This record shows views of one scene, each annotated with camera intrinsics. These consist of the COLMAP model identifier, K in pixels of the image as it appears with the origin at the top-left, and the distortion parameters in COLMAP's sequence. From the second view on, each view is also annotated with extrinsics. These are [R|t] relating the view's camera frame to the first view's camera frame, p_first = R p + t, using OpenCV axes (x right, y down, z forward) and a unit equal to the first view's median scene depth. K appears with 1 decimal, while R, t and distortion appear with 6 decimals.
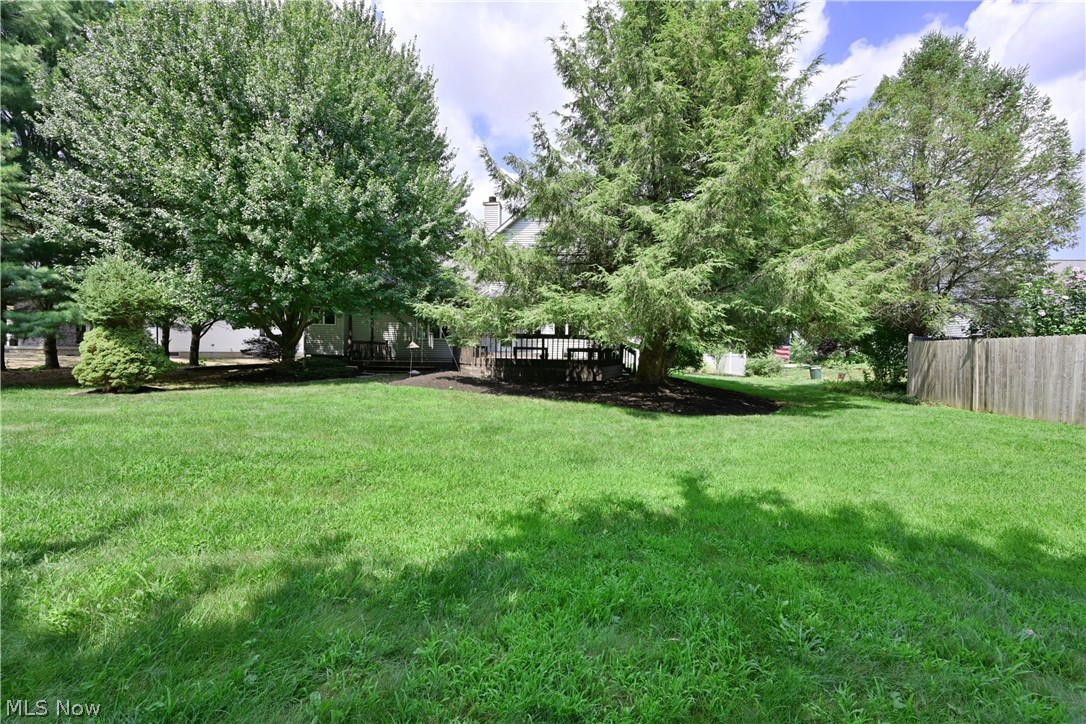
lens RADIAL K [[425.9, 0, 543.0], [0, 425.9, 362.0], [0, 0, 1]] dist [-0.000629, 0.000103]
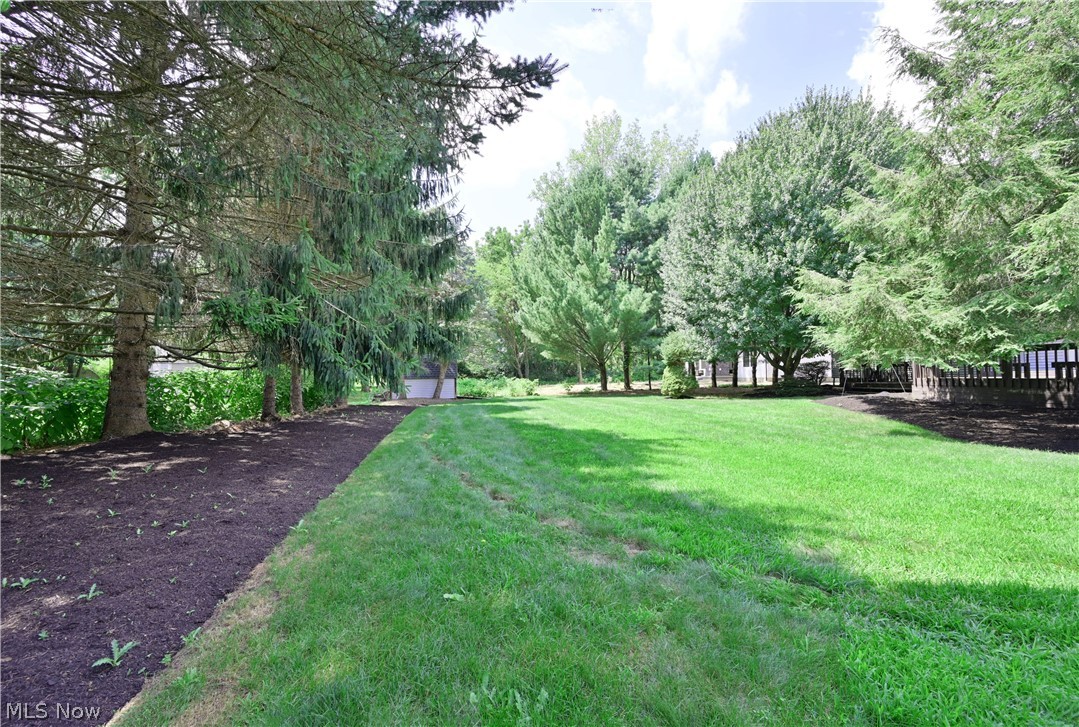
lens RADIAL K [[418.4, 0, 539.5], [0, 418.4, 363.5], [0, 0, 1]] dist [-0.000406, 0.000424]
pose [[0.177650, -0.054538, -0.982581, 0.765860], [-0.005135, 0.998398, -0.056344, 0.019308], [0.984080, 0.015055, 0.177086, 0.017651]]
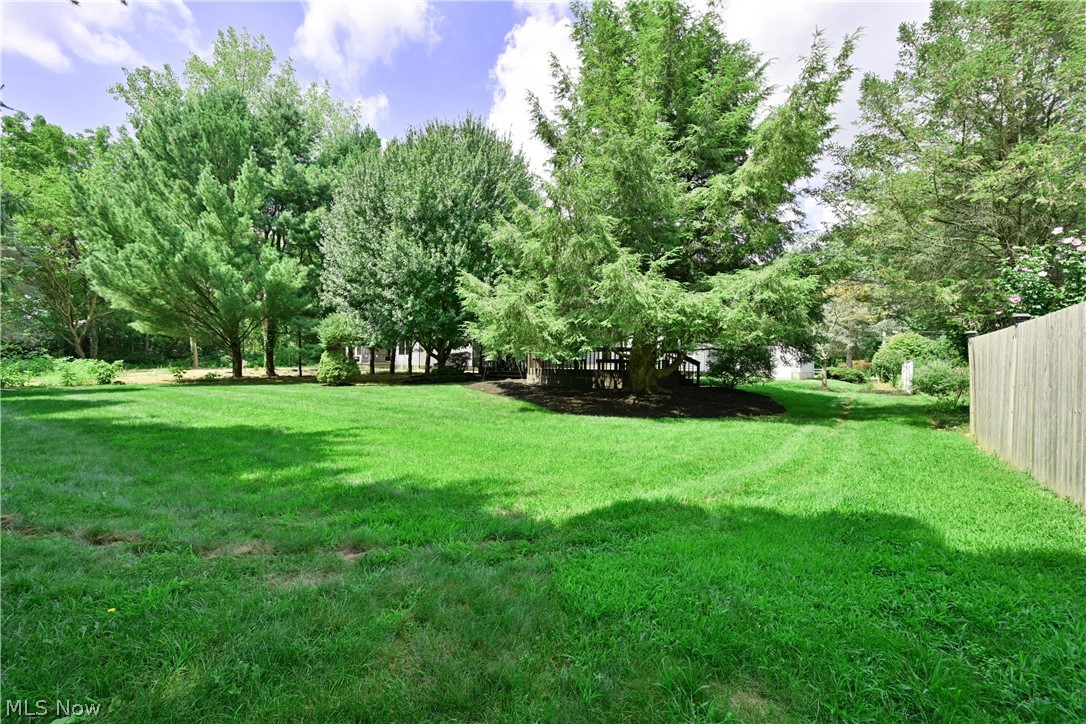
lens RADIAL K [[425.9, 0, 543.0], [0, 425.9, 362.0], [0, 0, 1]] dist [-0.000629, 0.000103]
pose [[0.823224, -0.011058, -0.567609, 0.740759], [-0.010188, 0.999362, -0.034245, 0.020151], [0.567625, 0.033974, 0.822586, -0.009828]]
